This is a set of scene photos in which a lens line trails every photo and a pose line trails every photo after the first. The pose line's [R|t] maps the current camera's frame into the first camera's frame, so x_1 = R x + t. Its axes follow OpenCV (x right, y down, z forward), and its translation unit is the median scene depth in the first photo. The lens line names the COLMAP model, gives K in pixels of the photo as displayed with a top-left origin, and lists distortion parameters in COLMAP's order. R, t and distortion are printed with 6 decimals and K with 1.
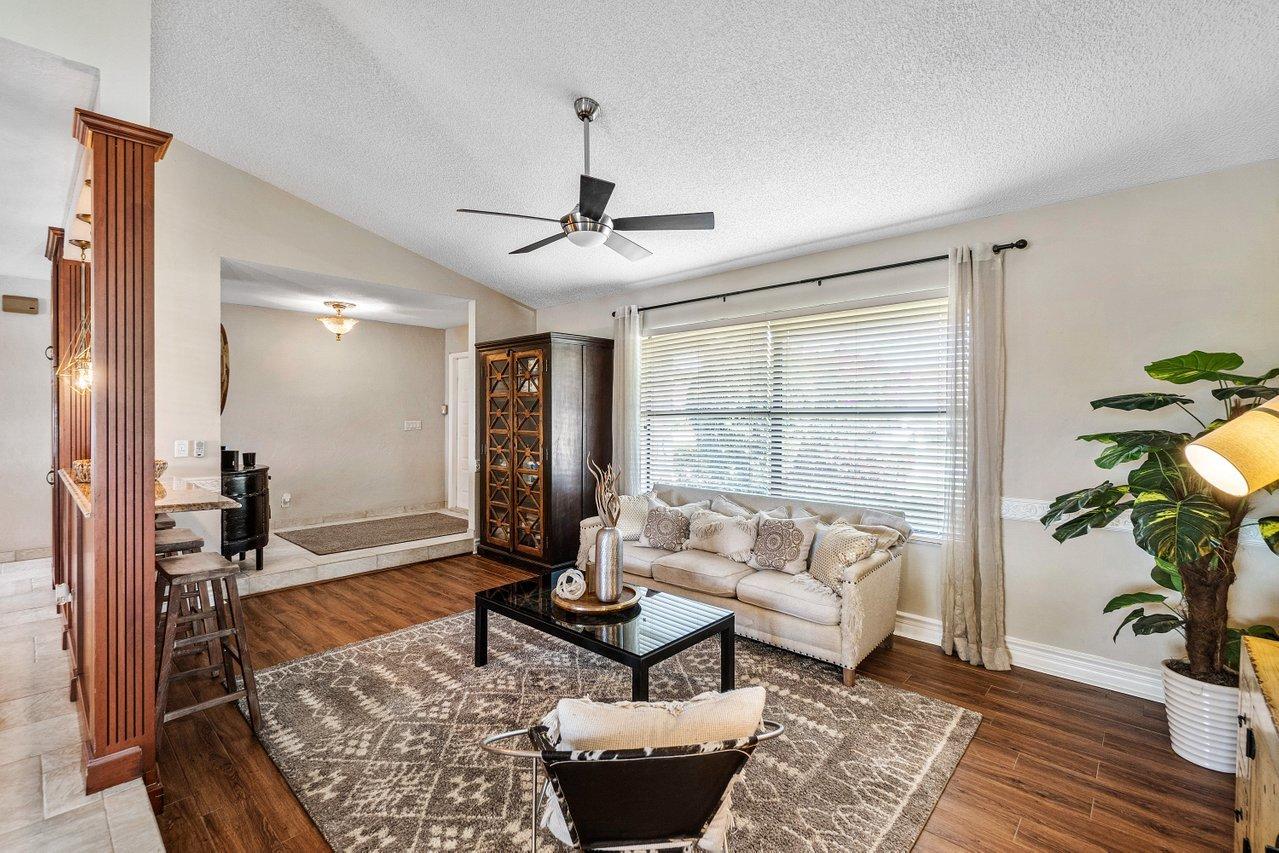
lens RADIAL K [[562.0, 0, 636.4], [0, 562.0, 419.8], [0, 0, 1]] dist [-0.003904, 0.000418]
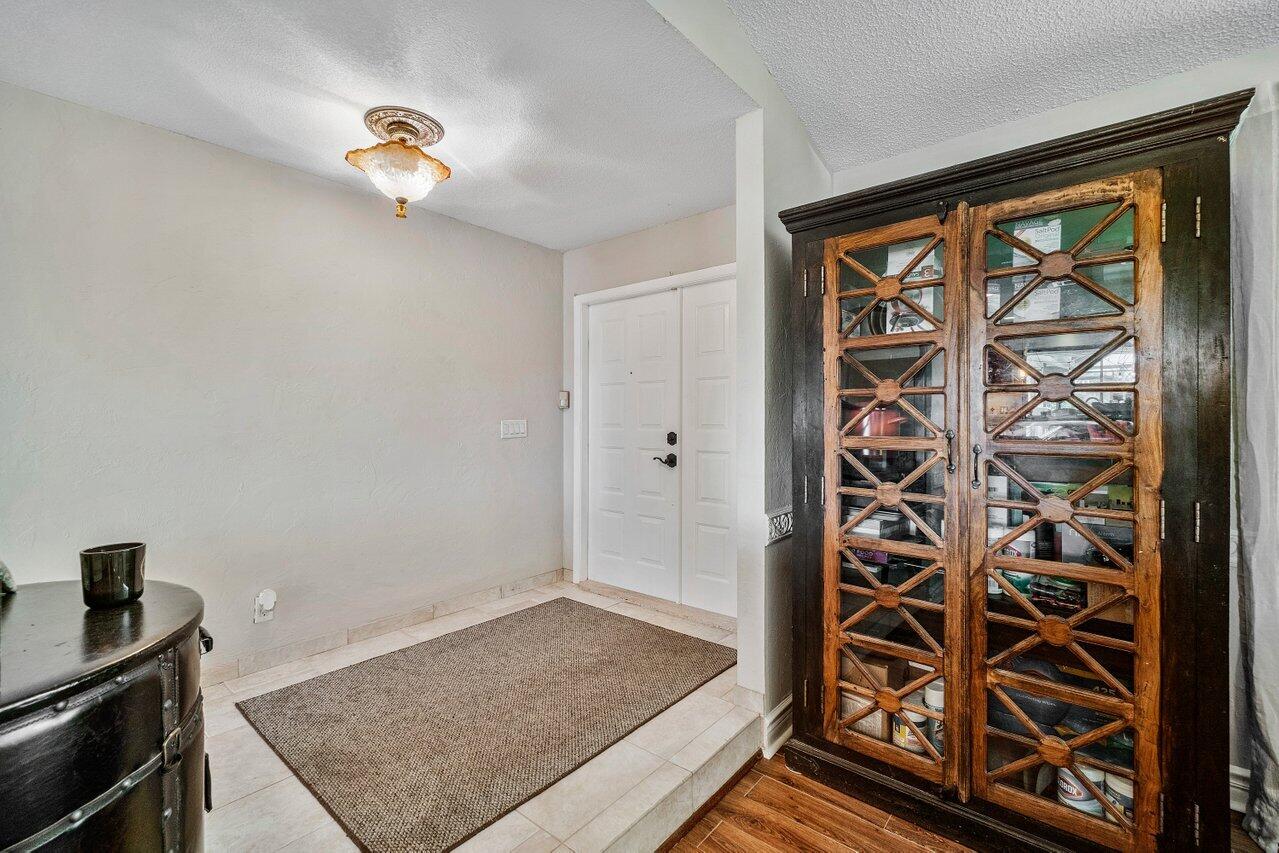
lens RADIAL K [[562.0, 0, 641.7], [0, 562.0, 418.0], [0, 0, 1]] dist [-0.003904, 0.000418]
pose [[0.999101, -0.002180, 0.042342, -0.449621], [0.002671, 0.999930, -0.011524, 0.010210], [-0.042314, 0.011627, 0.999037, 0.707693]]
